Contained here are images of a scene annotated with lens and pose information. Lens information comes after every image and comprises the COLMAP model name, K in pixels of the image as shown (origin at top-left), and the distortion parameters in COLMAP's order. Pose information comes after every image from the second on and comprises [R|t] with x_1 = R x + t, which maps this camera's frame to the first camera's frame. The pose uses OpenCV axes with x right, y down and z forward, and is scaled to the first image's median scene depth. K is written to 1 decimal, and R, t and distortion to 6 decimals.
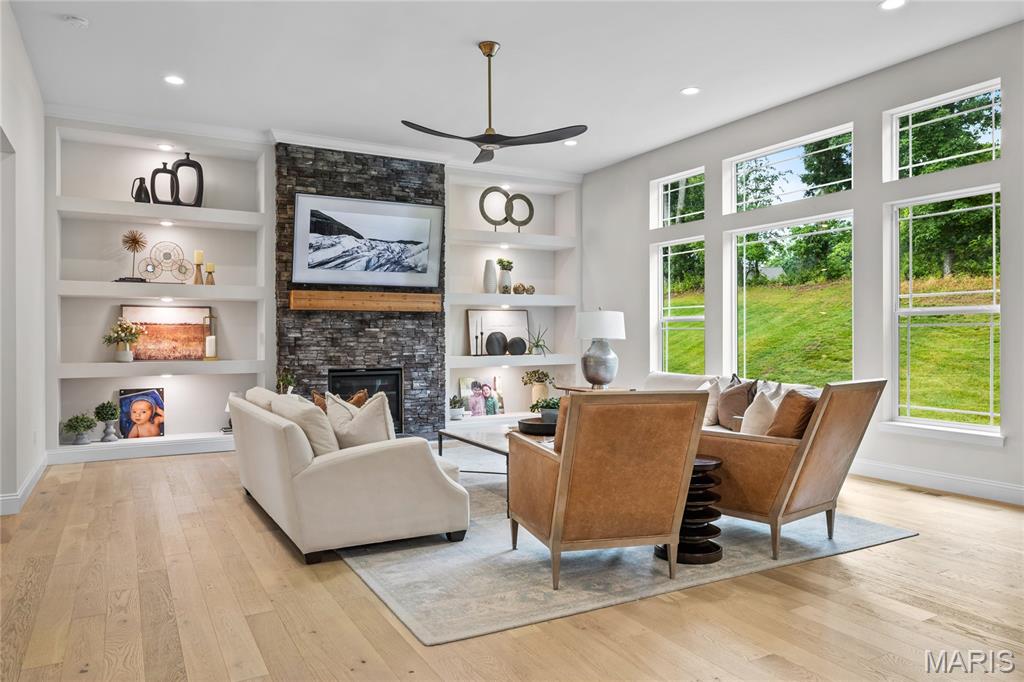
lens RADIAL K [[687.8, 0, 515.7], [0, 687.8, 335.3], [0, 0, 1]] dist [0.000387, -0.000053]
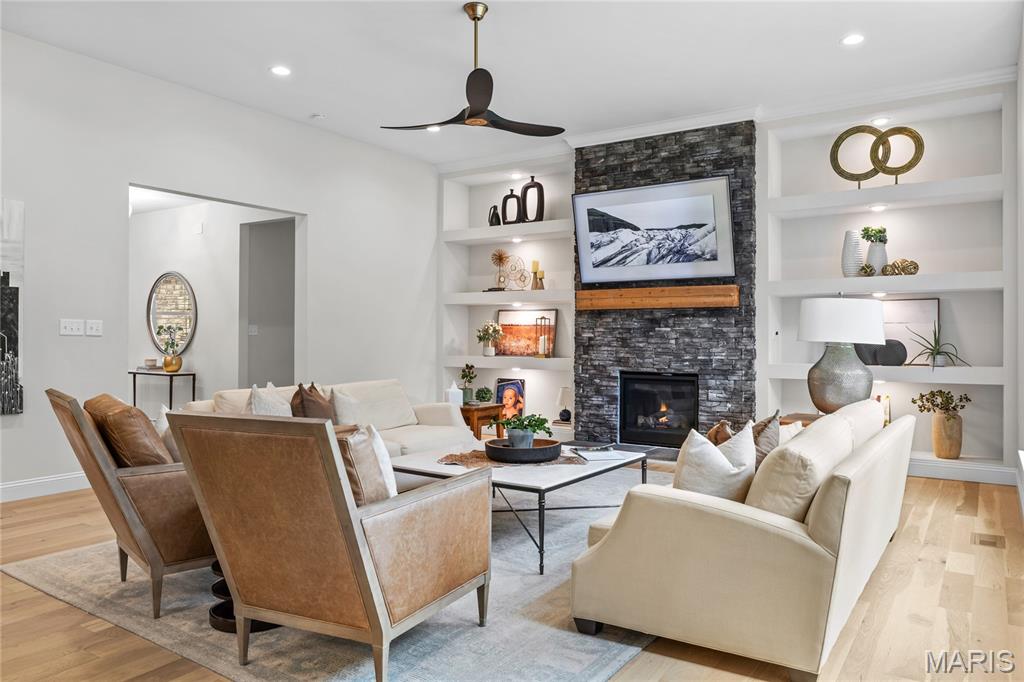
lens RADIAL K [[687.8, 0, 515.7], [0, 687.8, 335.3], [0, 0, 1]] dist [0.000387, -0.000053]
pose [[0.471937, 0.003371, -0.881626, 0.507552], [-0.003932, 0.999991, 0.001718, -0.001099], [0.881624, 0.002656, 0.471946, 0.420439]]
